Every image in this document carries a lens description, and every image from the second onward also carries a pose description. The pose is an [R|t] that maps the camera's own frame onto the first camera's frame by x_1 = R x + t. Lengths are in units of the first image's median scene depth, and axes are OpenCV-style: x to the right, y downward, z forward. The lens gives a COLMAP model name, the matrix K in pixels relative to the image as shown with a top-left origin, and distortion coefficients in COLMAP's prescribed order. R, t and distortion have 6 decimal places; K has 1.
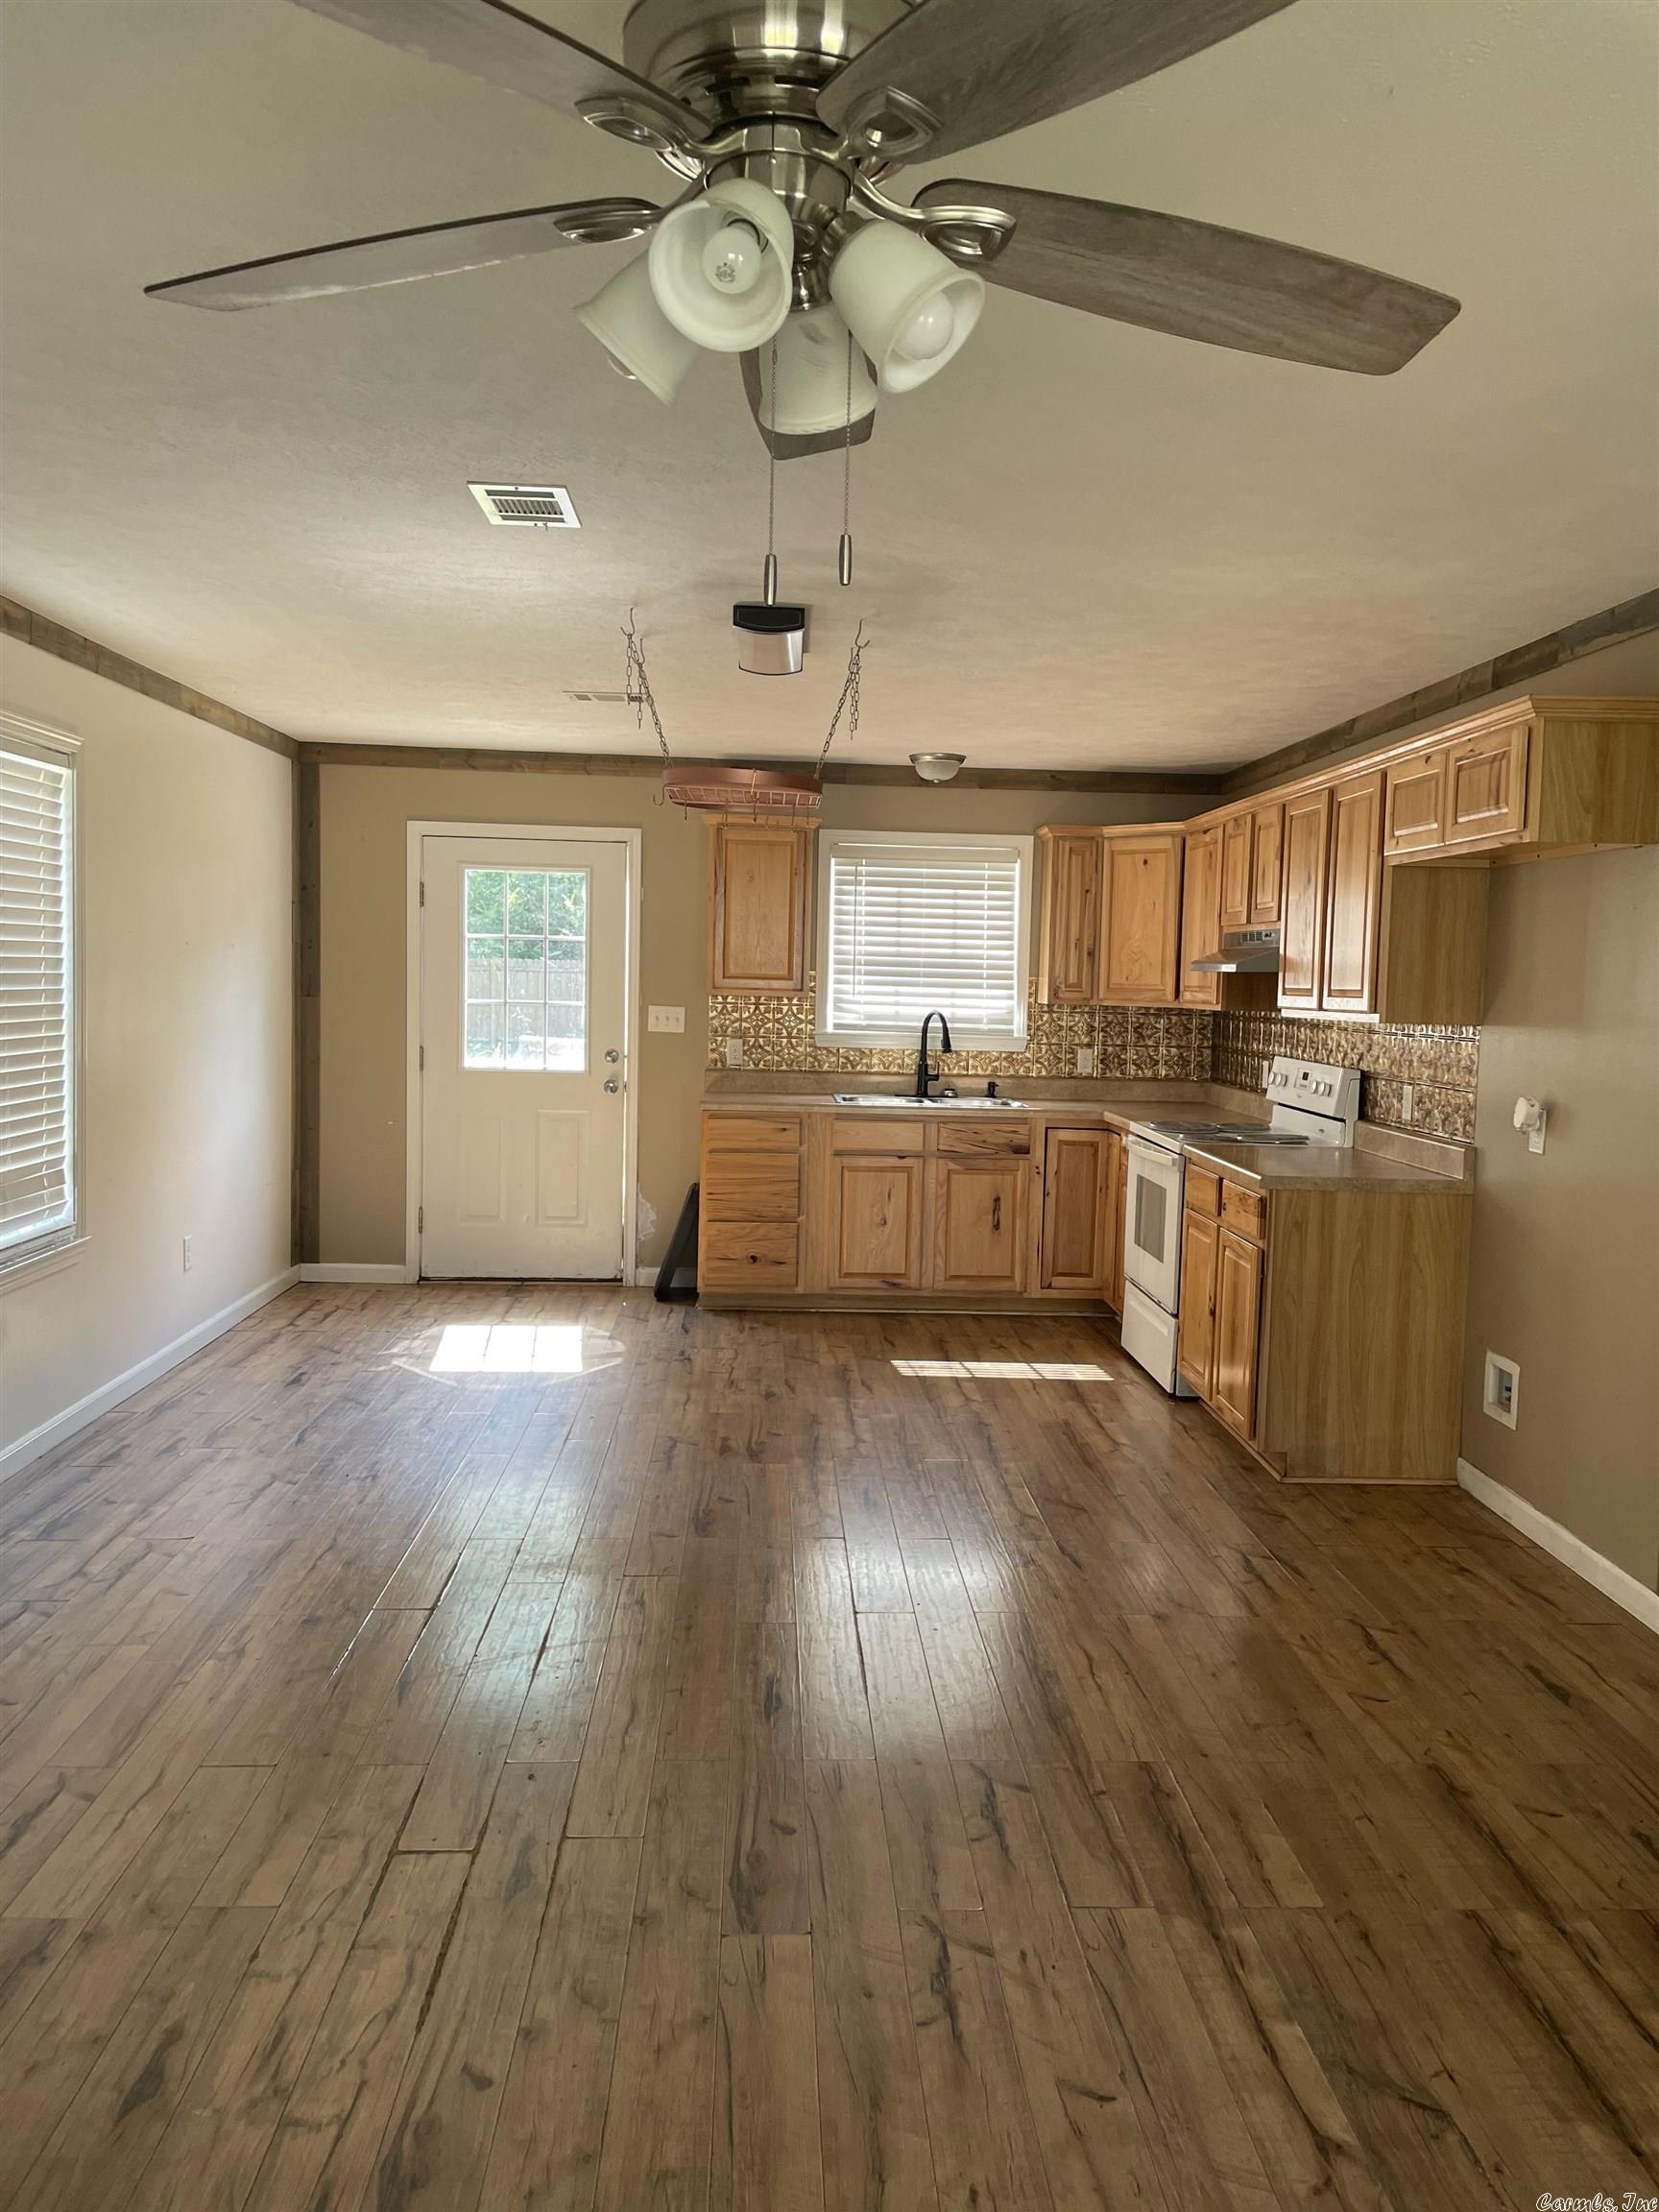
lens RADIAL K [[1663.7, 0, 859.9], [0, 1663.7, 1087.4], [0, 0, 1]] dist [0.084134, -0.108233]
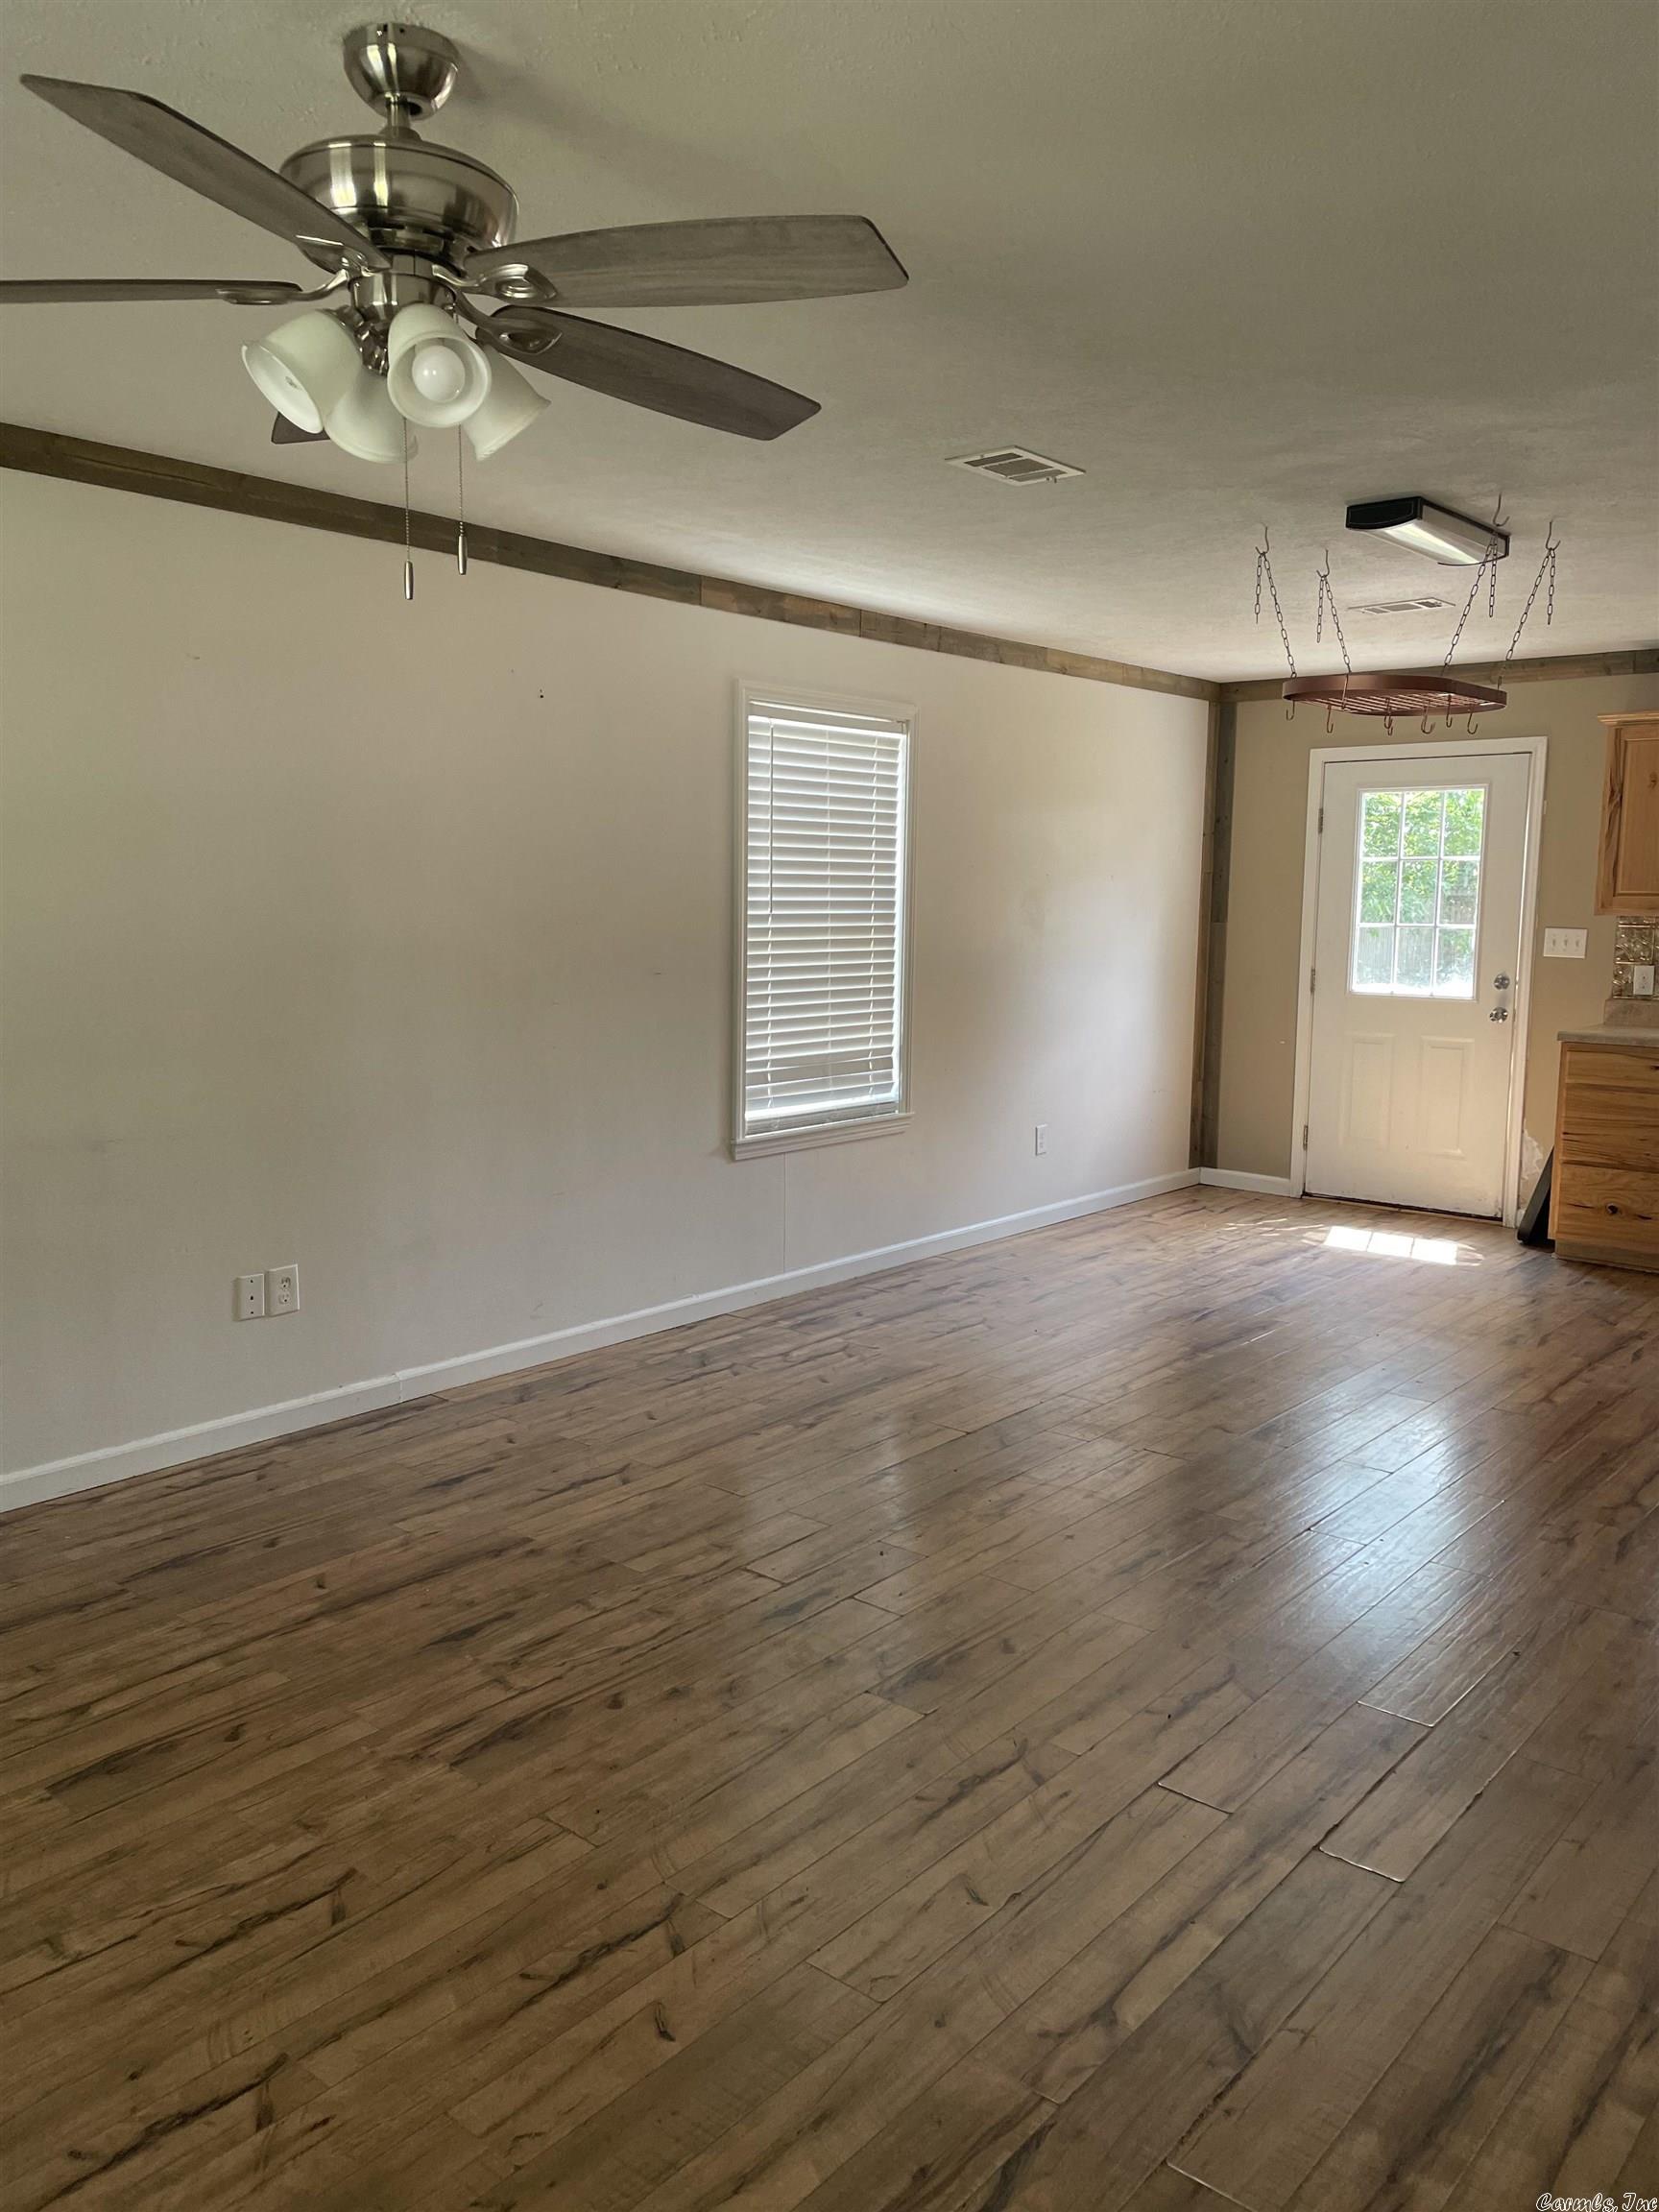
lens RADIAL K [[1663.7, 0, 831.7], [0, 1663.7, 1099.3], [0, 0, 1]] dist [0.084134, -0.108233]
pose [[0.727147, 0.069190, -0.682986, 0.346823], [-0.039136, 0.997468, 0.059383, 0.008271], [0.685365, -0.016451, 0.728014, 0.065013]]
